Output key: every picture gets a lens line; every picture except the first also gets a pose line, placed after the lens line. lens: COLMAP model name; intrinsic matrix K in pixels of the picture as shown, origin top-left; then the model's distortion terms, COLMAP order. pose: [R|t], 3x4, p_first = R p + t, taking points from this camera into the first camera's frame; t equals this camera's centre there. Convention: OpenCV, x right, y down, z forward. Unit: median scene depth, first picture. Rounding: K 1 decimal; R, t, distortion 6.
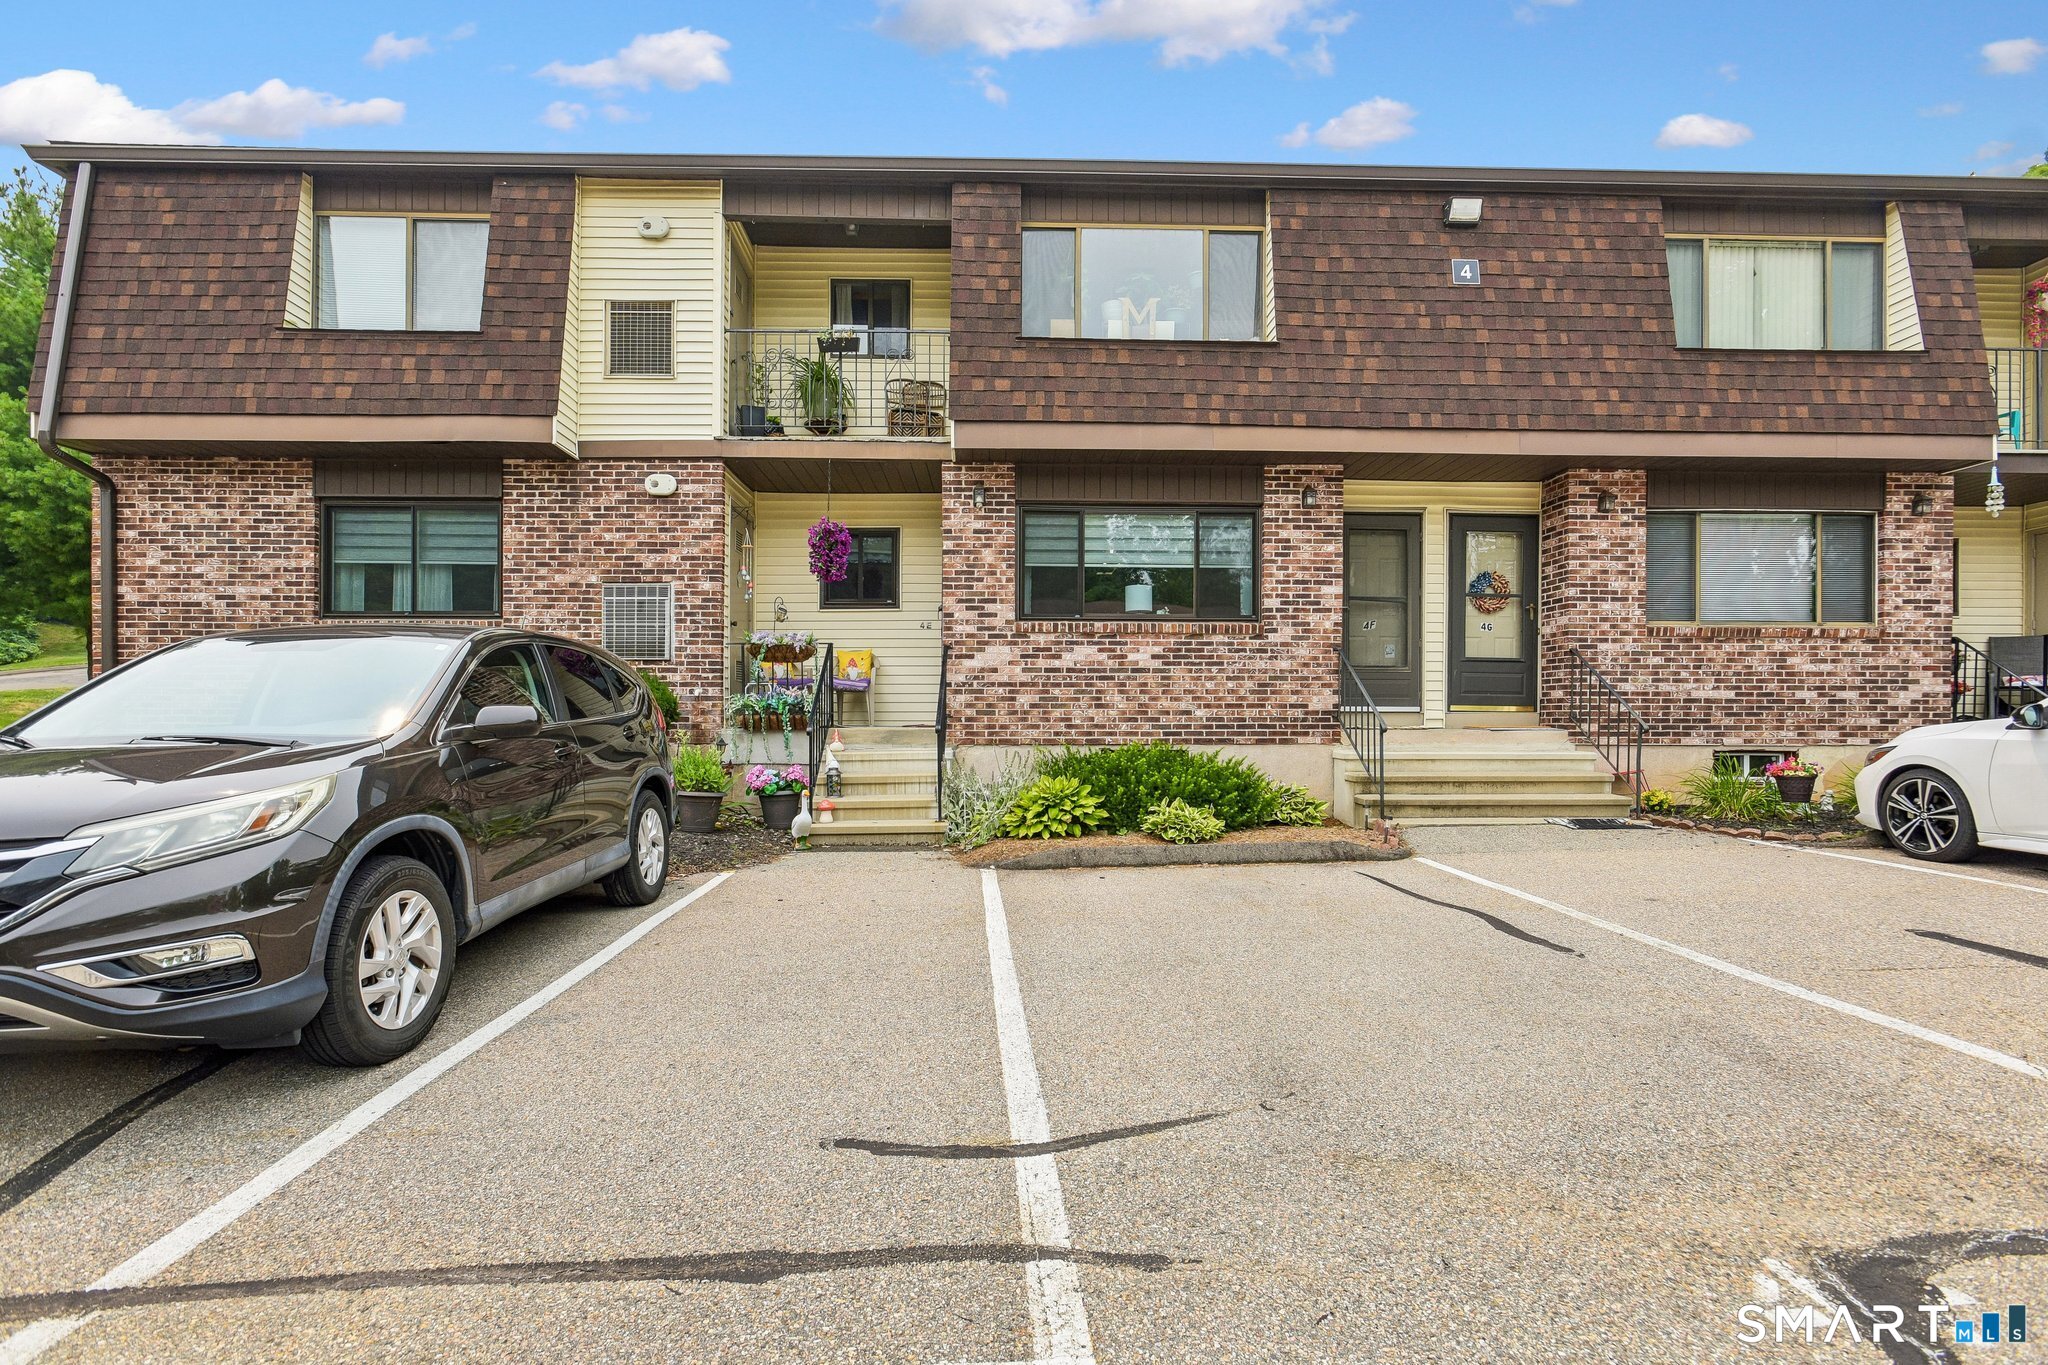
lens RADIAL K [[971.1, 0, 1020.3], [0, 971.1, 697.3], [0, 0, 1]] dist [-0.012565, 0.007074]
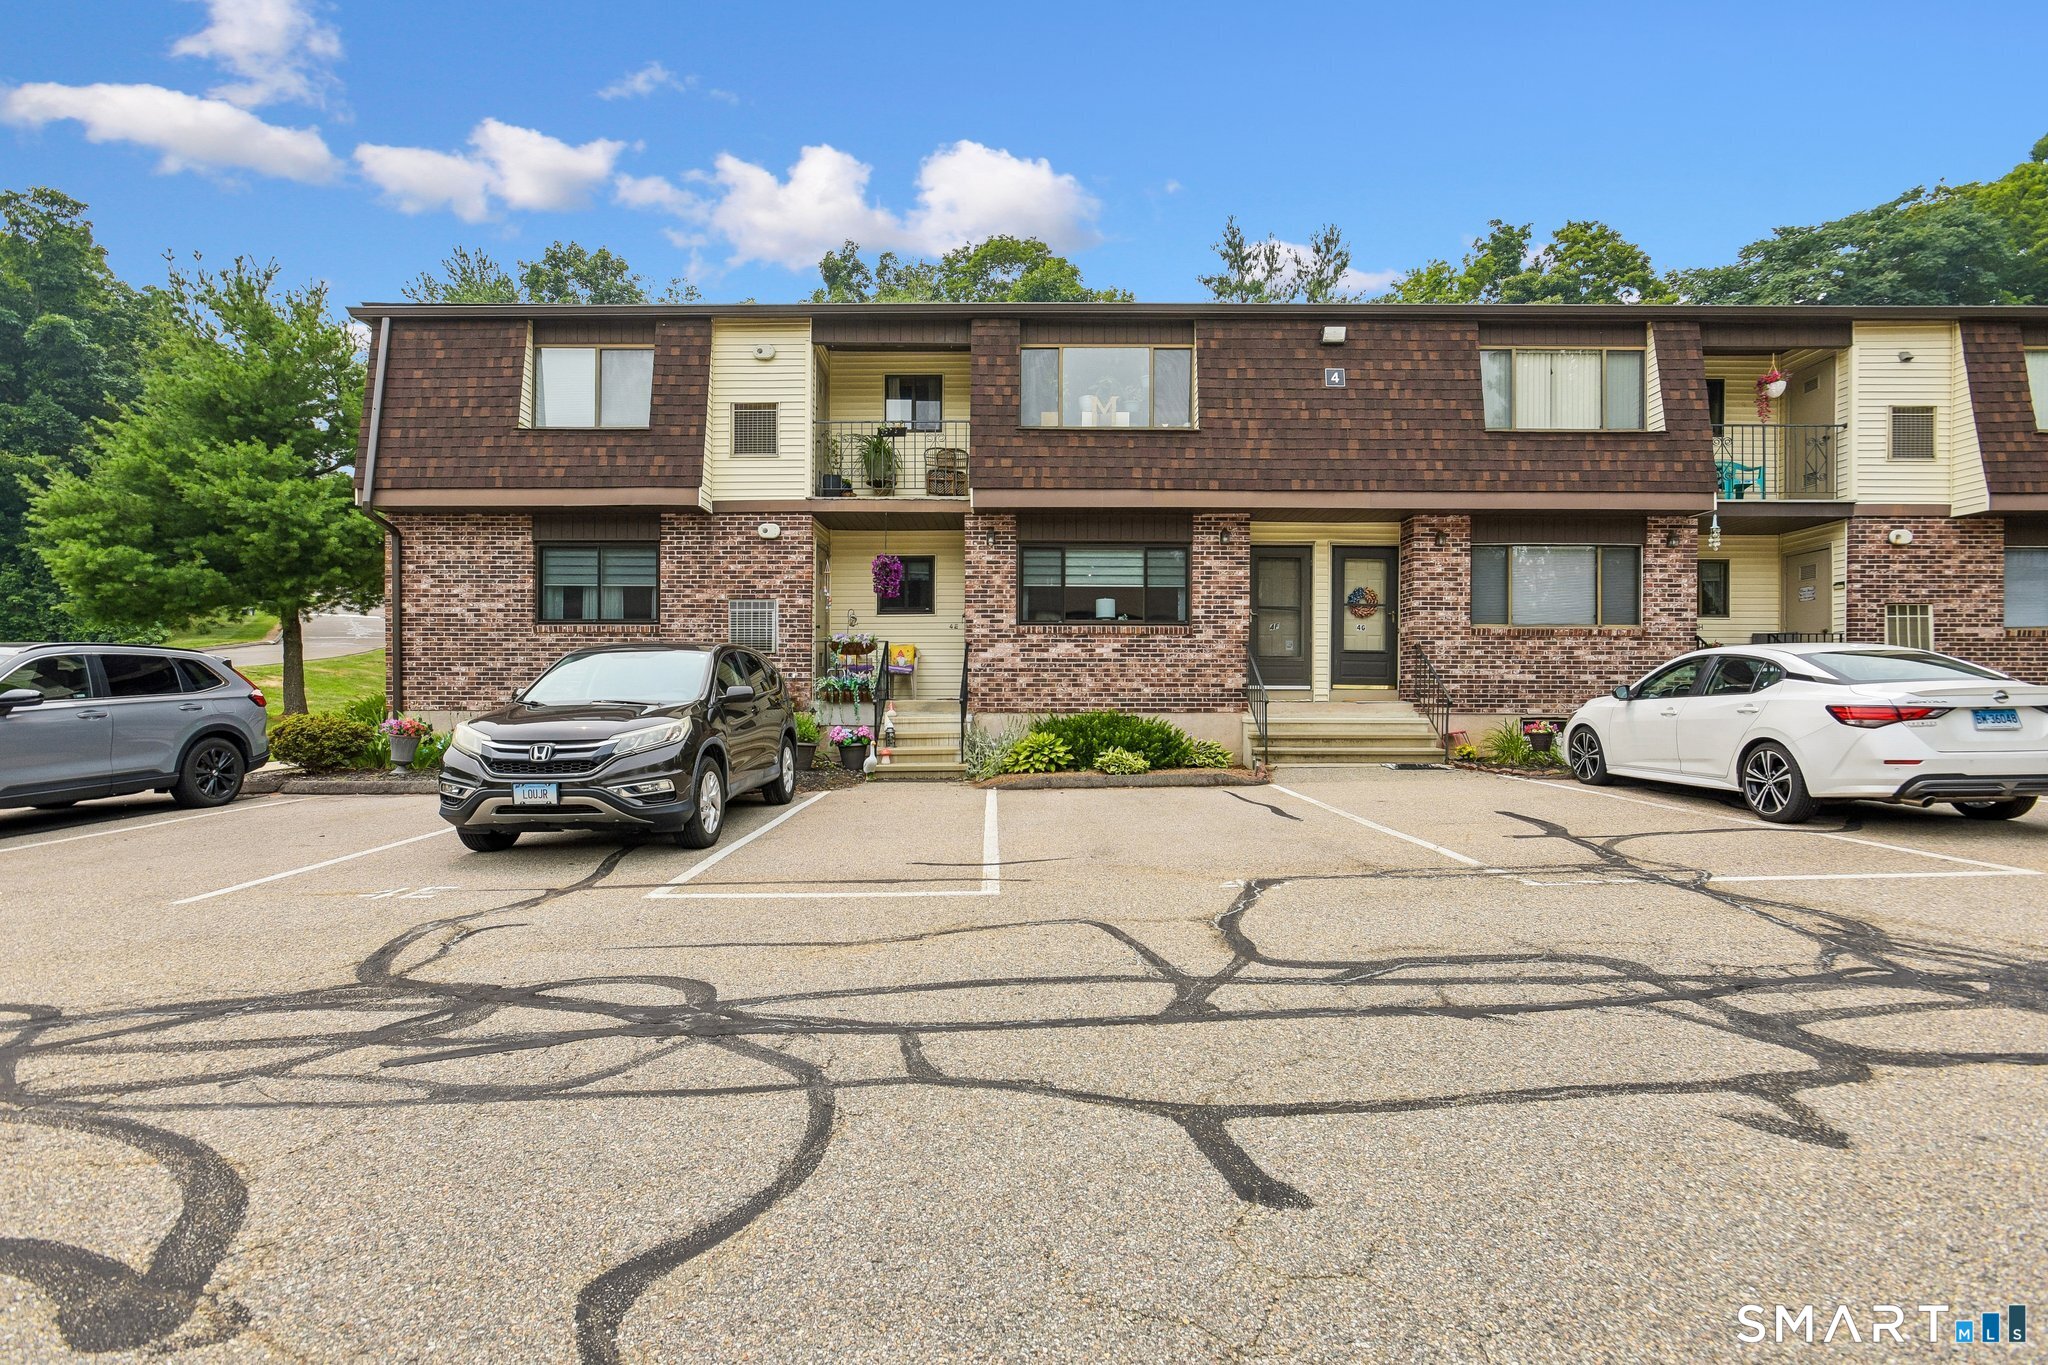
lens RADIAL K [[971.1, 0, 1024.7], [0, 971.1, 677.5], [0, 0, 1]] dist [-0.012565, 0.007074]
pose [[0.999579, 0.000532, -0.028995, 0.049460], [-0.000438, 0.999995, 0.003246, -0.007013], [0.028997, -0.003232, 0.999574, -0.428395]]
